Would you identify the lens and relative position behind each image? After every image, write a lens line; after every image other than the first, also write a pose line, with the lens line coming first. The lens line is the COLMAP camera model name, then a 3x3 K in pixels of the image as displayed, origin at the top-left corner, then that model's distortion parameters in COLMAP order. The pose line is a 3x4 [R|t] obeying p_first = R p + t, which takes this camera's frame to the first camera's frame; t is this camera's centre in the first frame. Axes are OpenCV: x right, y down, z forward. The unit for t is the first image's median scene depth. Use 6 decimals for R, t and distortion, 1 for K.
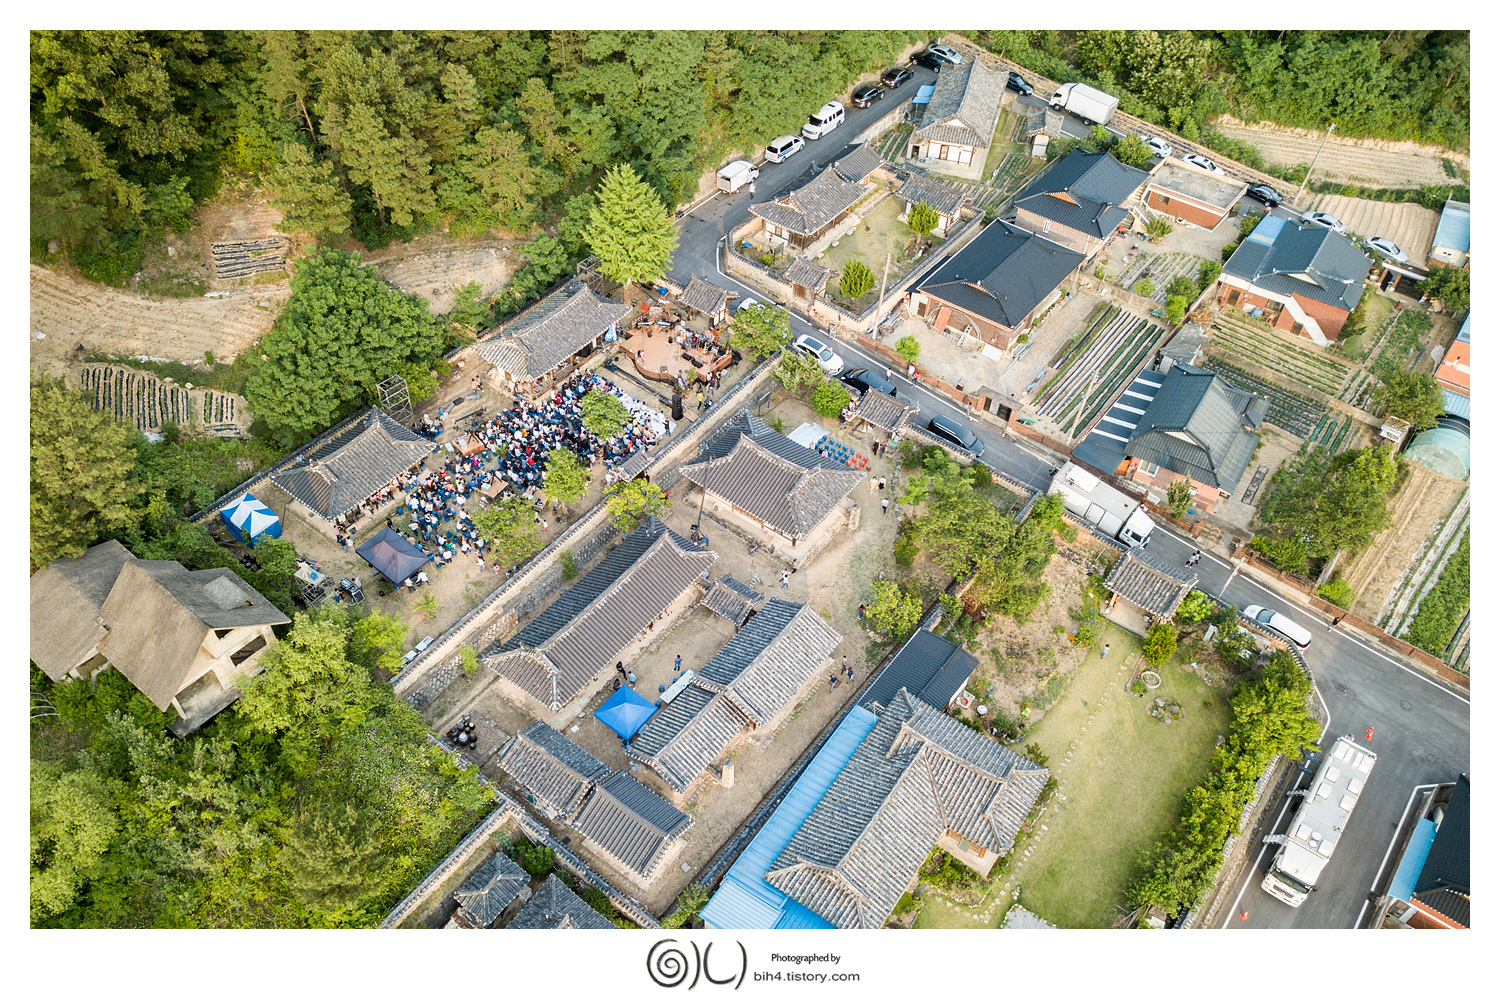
lens RADIAL K [[1188.4, 0, 742.8], [0, 1188.4, 504.0], [0, 0, 1]] dist [0.072201, -0.324445]
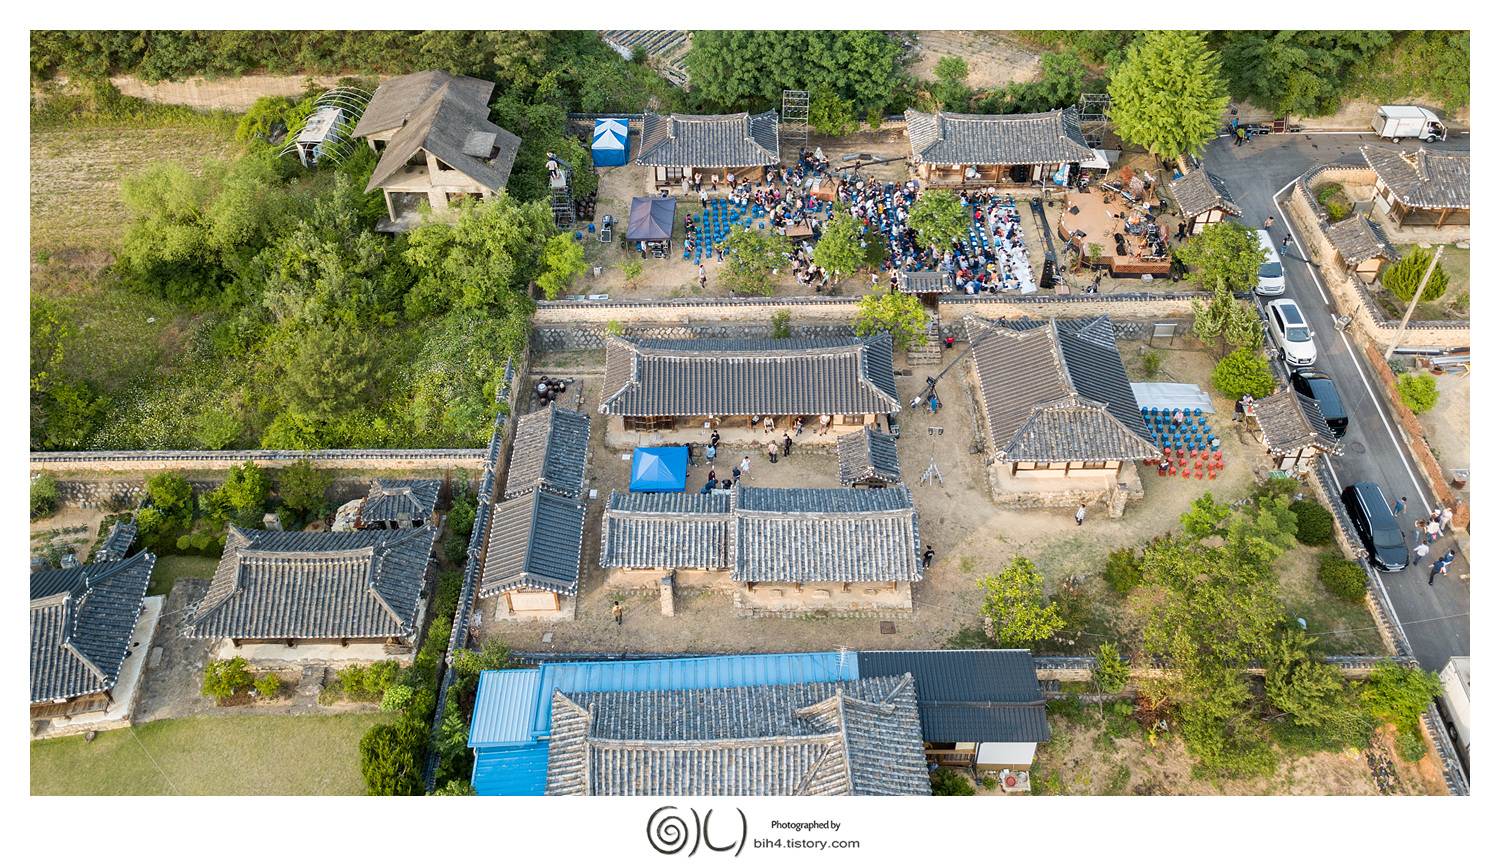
lens RADIAL K [[1184.9, 0, 747.7], [0, 1184.9, 251.3], [0, 0, 1]] dist [0.052732, -0.152309]
pose [[0.607238, 0.452082, -0.653364, 0.346807], [-0.551002, 0.832074, 0.063634, -0.034166], [0.572415, 0.321364, 0.754365, 0.288074]]
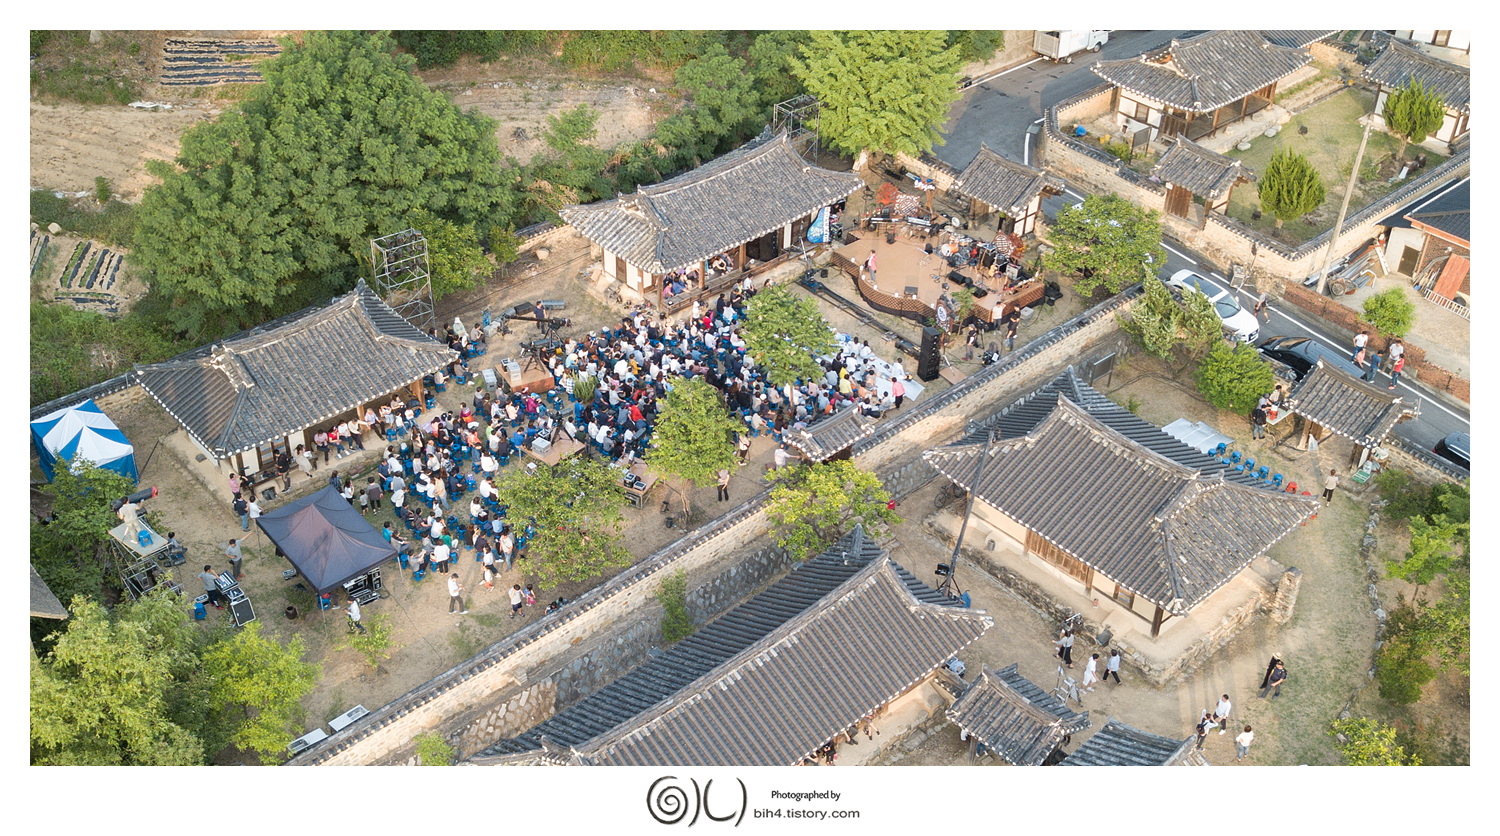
lens RADIAL K [[1640.0, 0, 750.0], [0, 1640.0, 418.0], [0, 0, 1]] dist [0.152753, -0.658348]
pose [[0.982997, 0.097077, -0.155864, -0.018866], [-0.124195, 0.976715, -0.174941, 0.081184], [0.135252, 0.191324, 0.972164, 0.312193]]
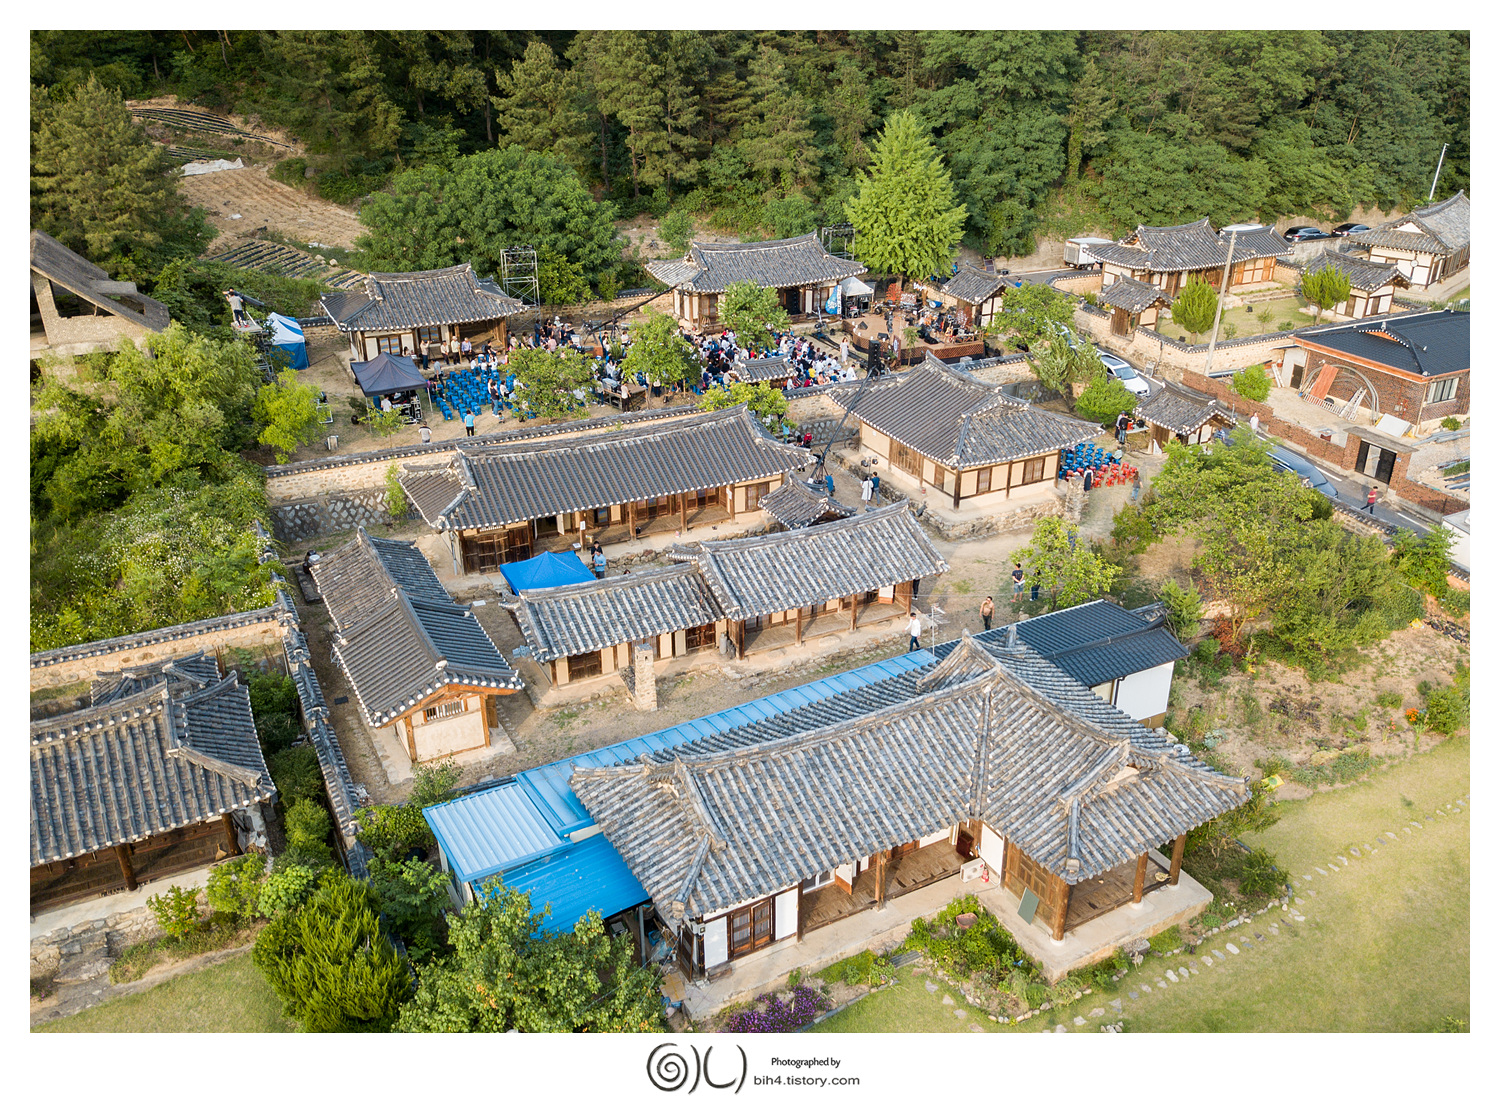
lens RADIAL K [[1236.3, 0, 840.3], [0, 1236.3, 554.9], [0, 0, 1]] dist [0.034830, -0.058183]
pose [[0.921030, 0.157421, -0.356261, 0.211744], [-0.274110, 0.911799, -0.305754, 0.259986], [0.276706, 0.379263, 0.882946, 0.400436]]
